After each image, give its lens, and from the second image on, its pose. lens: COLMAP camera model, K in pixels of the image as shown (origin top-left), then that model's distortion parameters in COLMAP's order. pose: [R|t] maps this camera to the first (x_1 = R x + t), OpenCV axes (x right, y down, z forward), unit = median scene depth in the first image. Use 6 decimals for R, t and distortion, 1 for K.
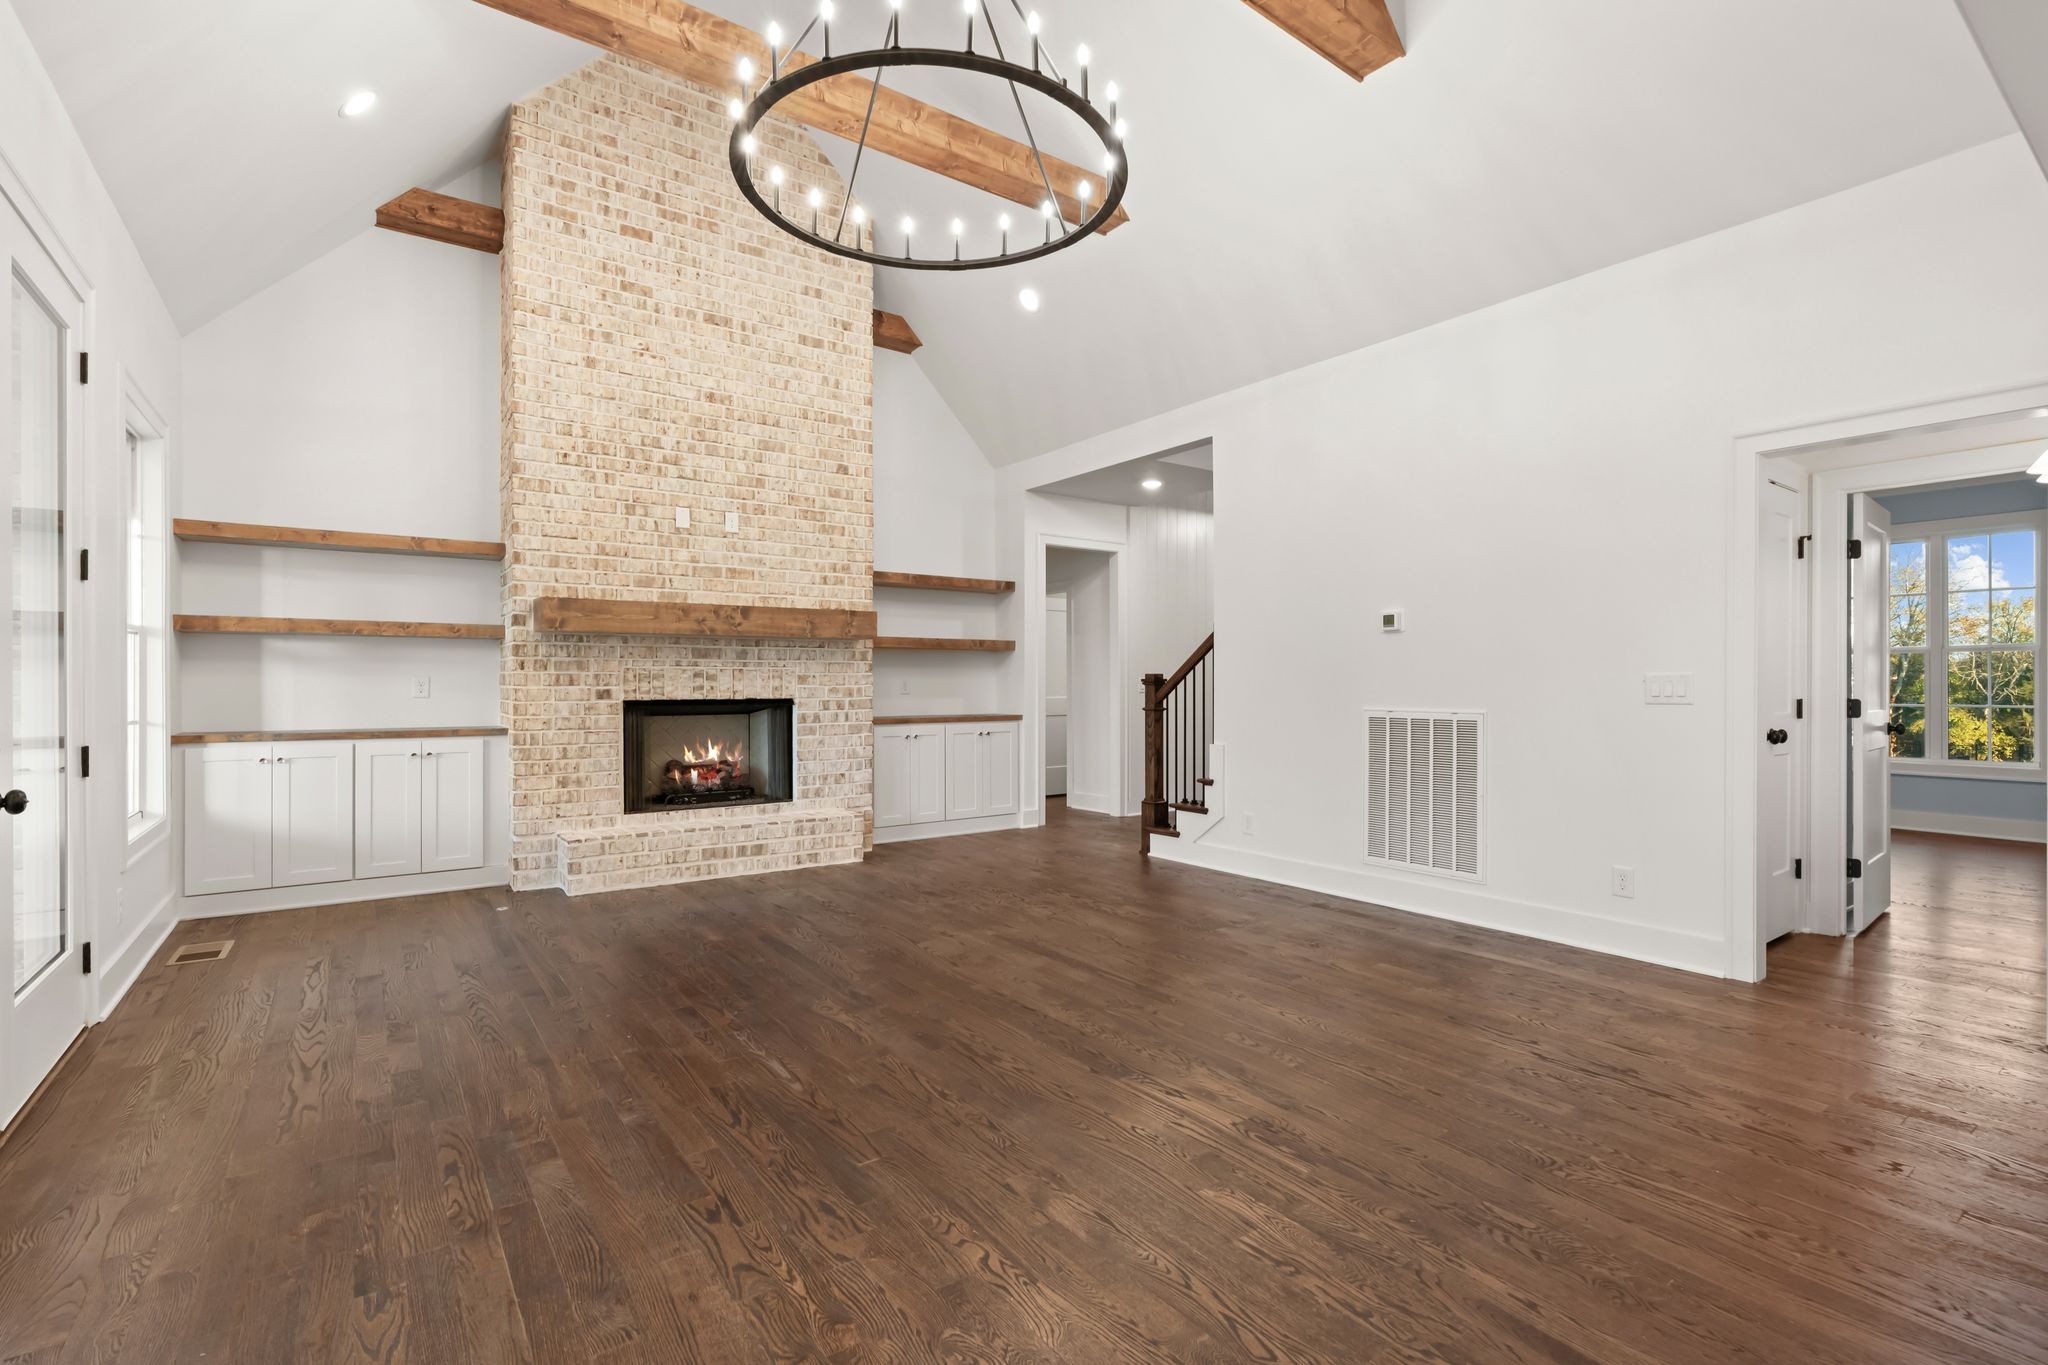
lens RADIAL K [[927.3, 0, 1024.8], [0, 927.3, 680.3], [0, 0, 1]] dist [-0.013125, 0.004763]
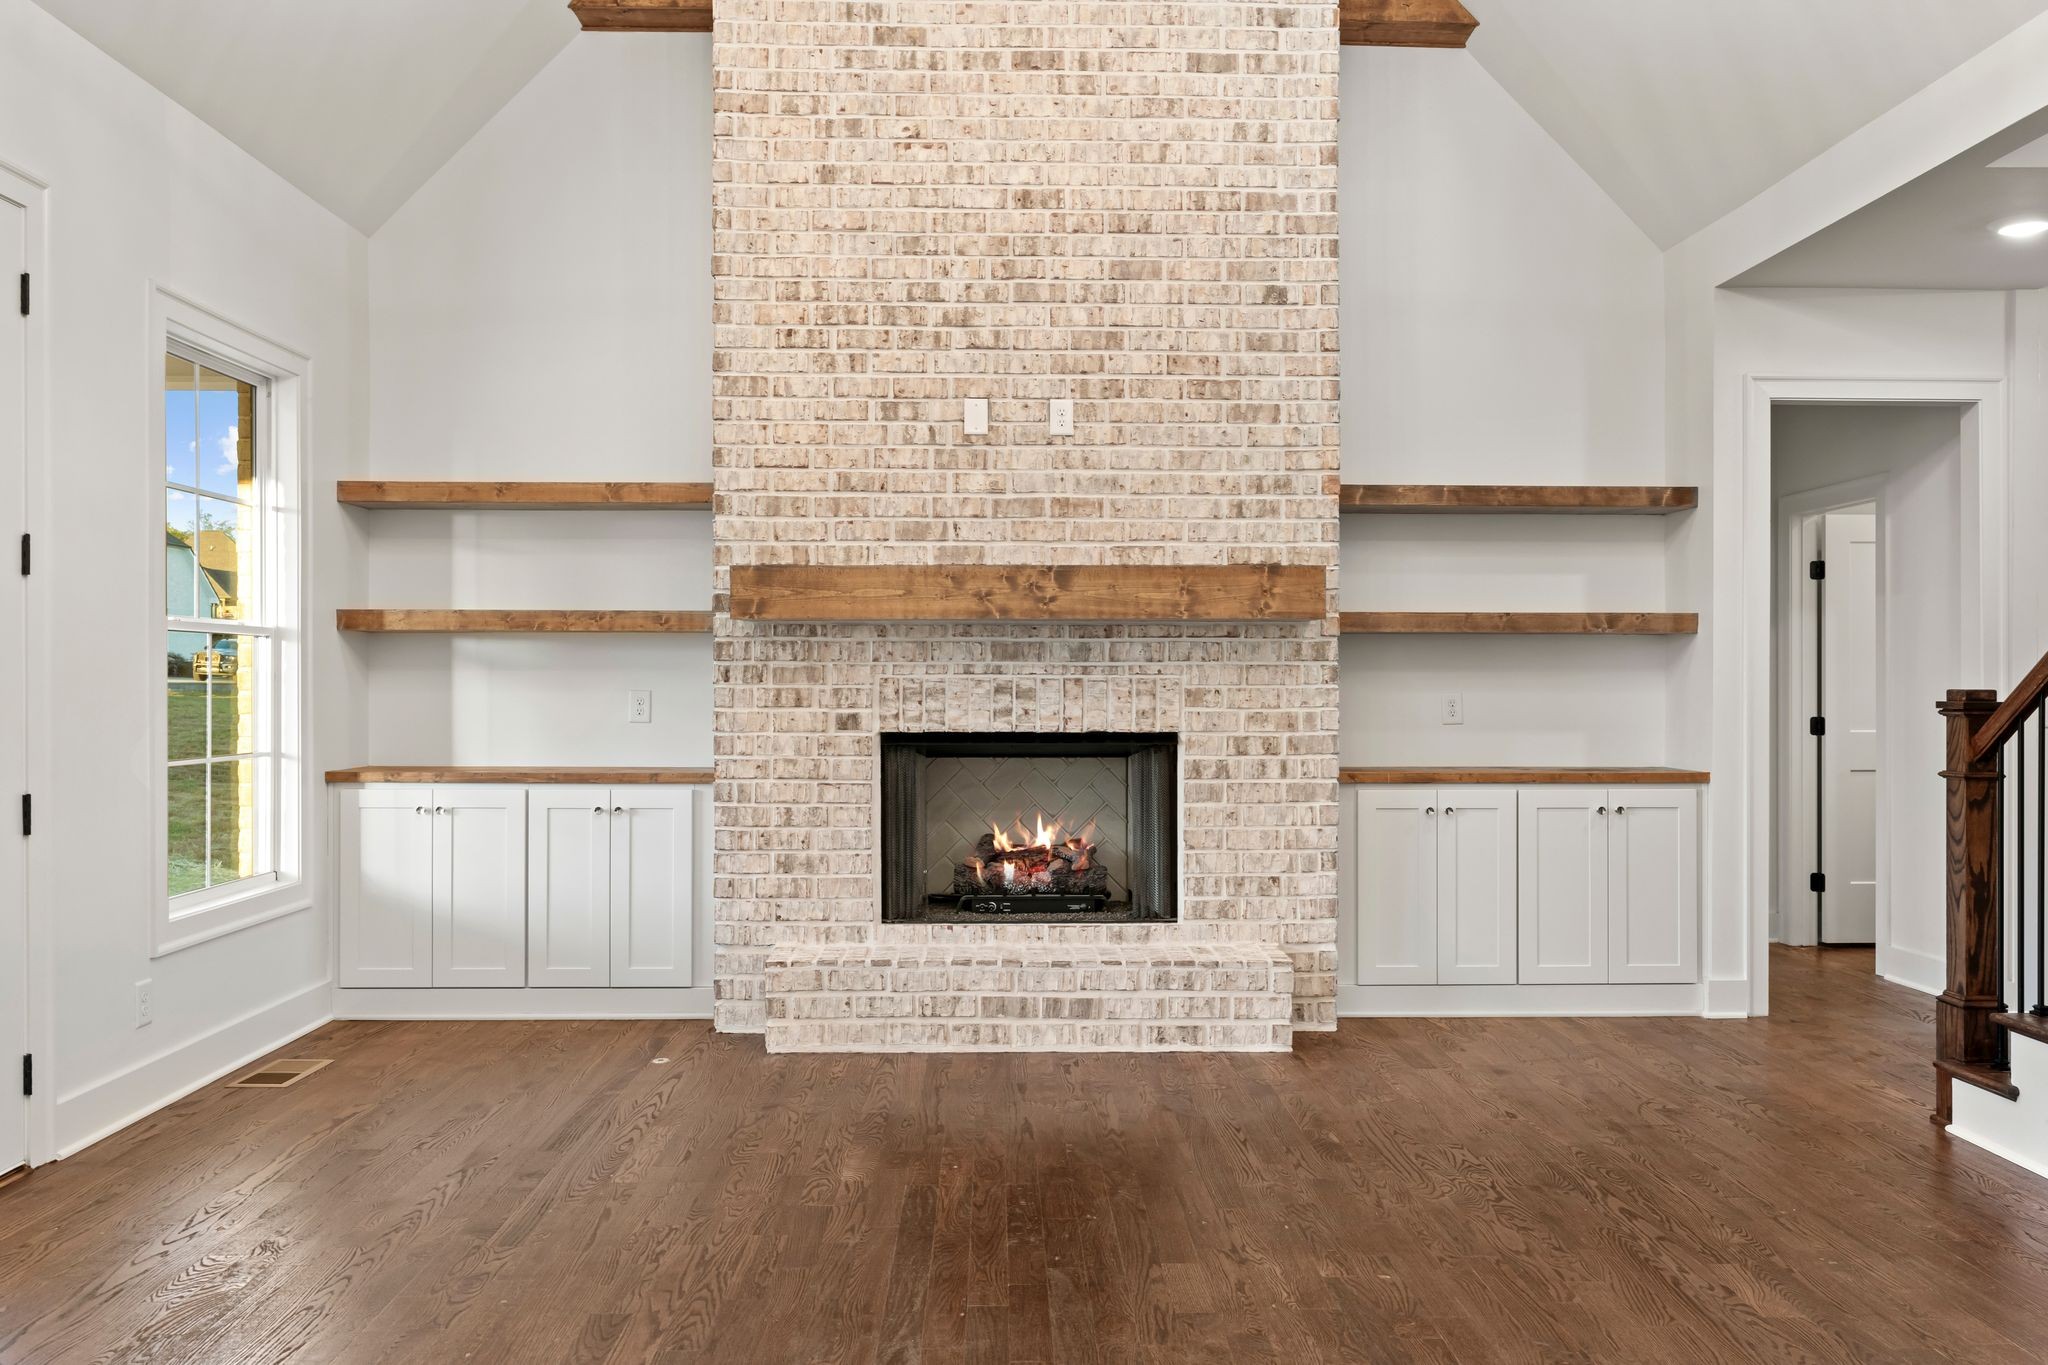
lens RADIAL K [[1551.3, 0, 1037.1], [0, 1551.3, 678.8], [0, 0, 1]] dist [0.001108, 0.004157]
pose [[0.826199, 0.001265, -0.563377, 0.205724], [-0.000816, 0.999999, 0.001050, -0.013486], [0.563378, -0.000408, 0.826199, 0.222086]]
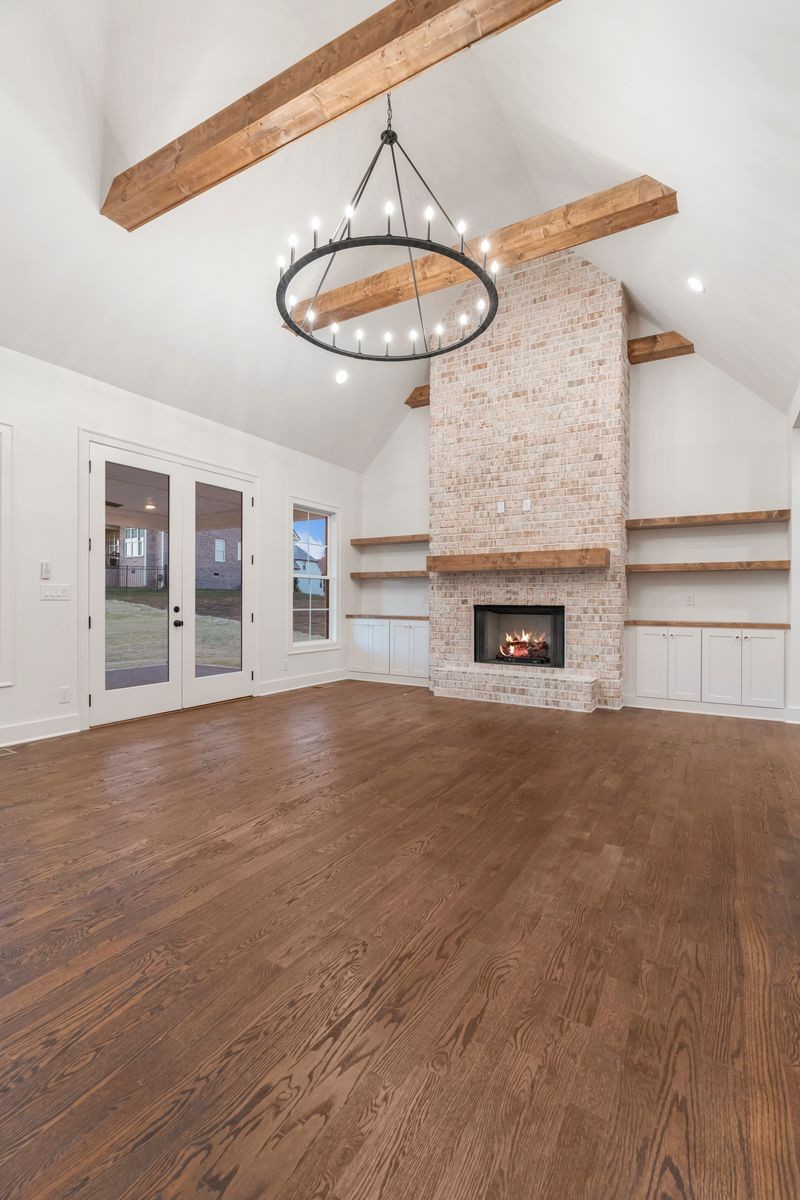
lens RADIAL K [[537.8, 0, 403.5], [0, 537.8, 602.2], [0, 0, 1]] dist [-0.010354, 0.001916]
pose [[0.395551, 0.002456, -0.918441, 0.545886], [-0.004511, 0.999990, 0.000731, 0.015095], [0.918433, 0.003854, 0.395558, 0.390742]]
